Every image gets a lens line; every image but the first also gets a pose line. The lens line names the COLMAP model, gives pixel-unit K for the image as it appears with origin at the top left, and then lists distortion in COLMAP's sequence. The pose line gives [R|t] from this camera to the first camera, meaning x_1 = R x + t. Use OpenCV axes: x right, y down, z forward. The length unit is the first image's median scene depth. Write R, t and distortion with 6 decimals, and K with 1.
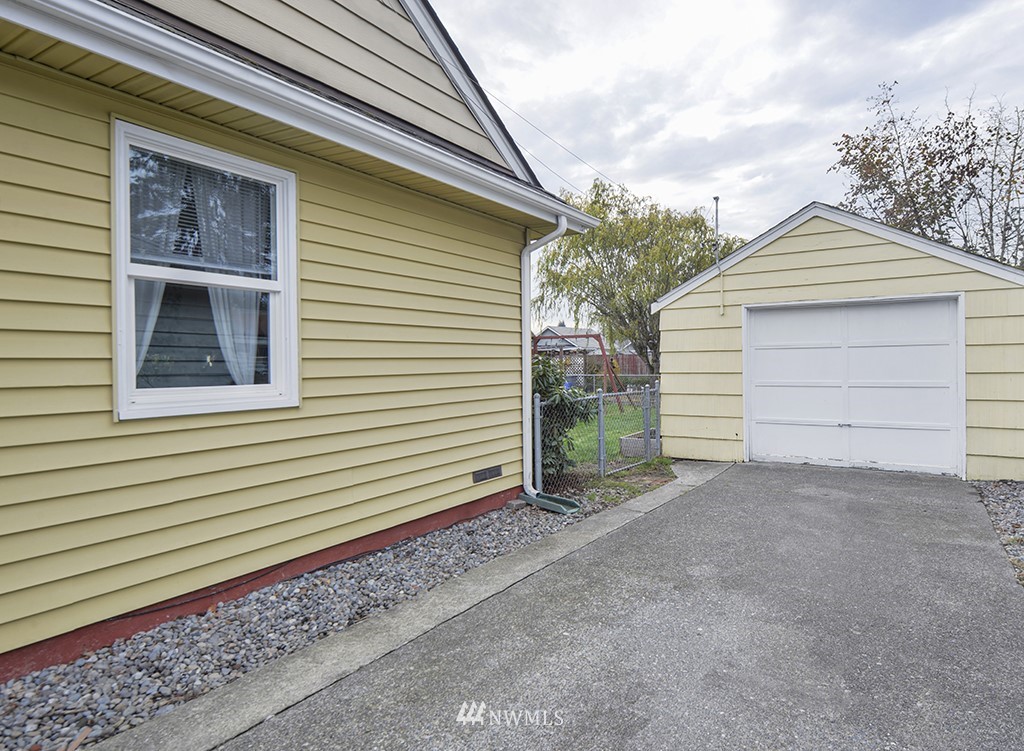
lens RADIAL K [[641.9, 0, 512.0], [0, 641.9, 375.5], [0, 0, 1]] dist [-0.004358, -0.001235]
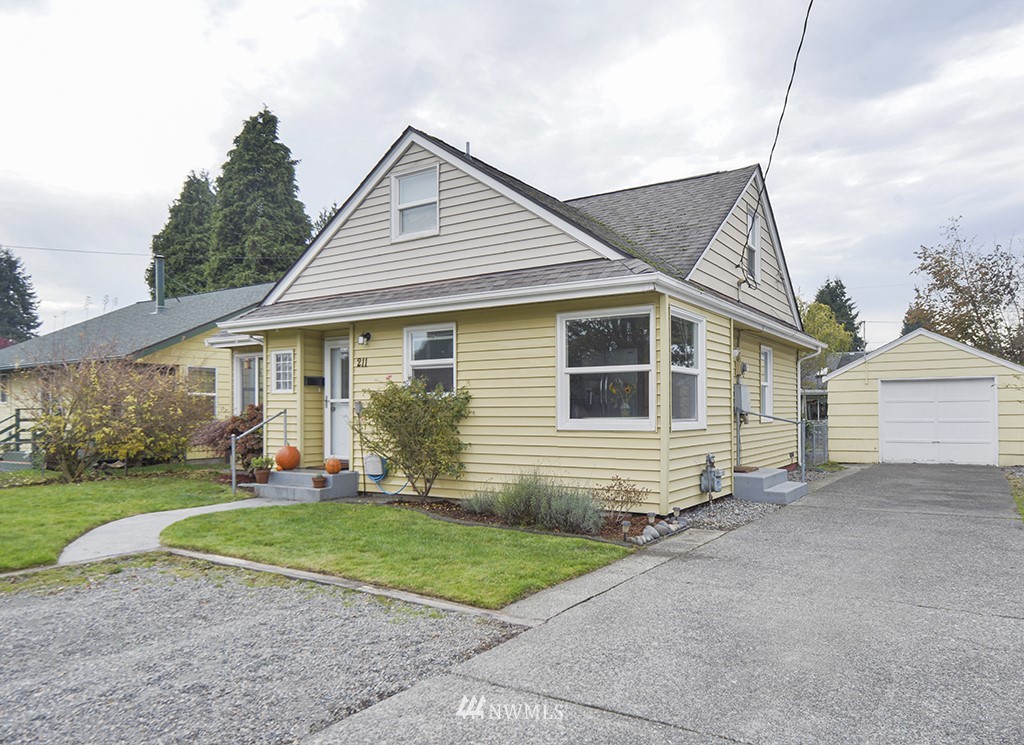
lens RADIAL K [[701.4, 0, 511.1], [0, 701.4, 411.9], [0, 0, 1]] dist [0.007632, 0.002965]
pose [[0.999676, 0.004671, -0.025005, -0.661587], [-0.005152, 0.999802, -0.019214, 0.031486], [0.024910, 0.019336, 0.999503, -1.076333]]
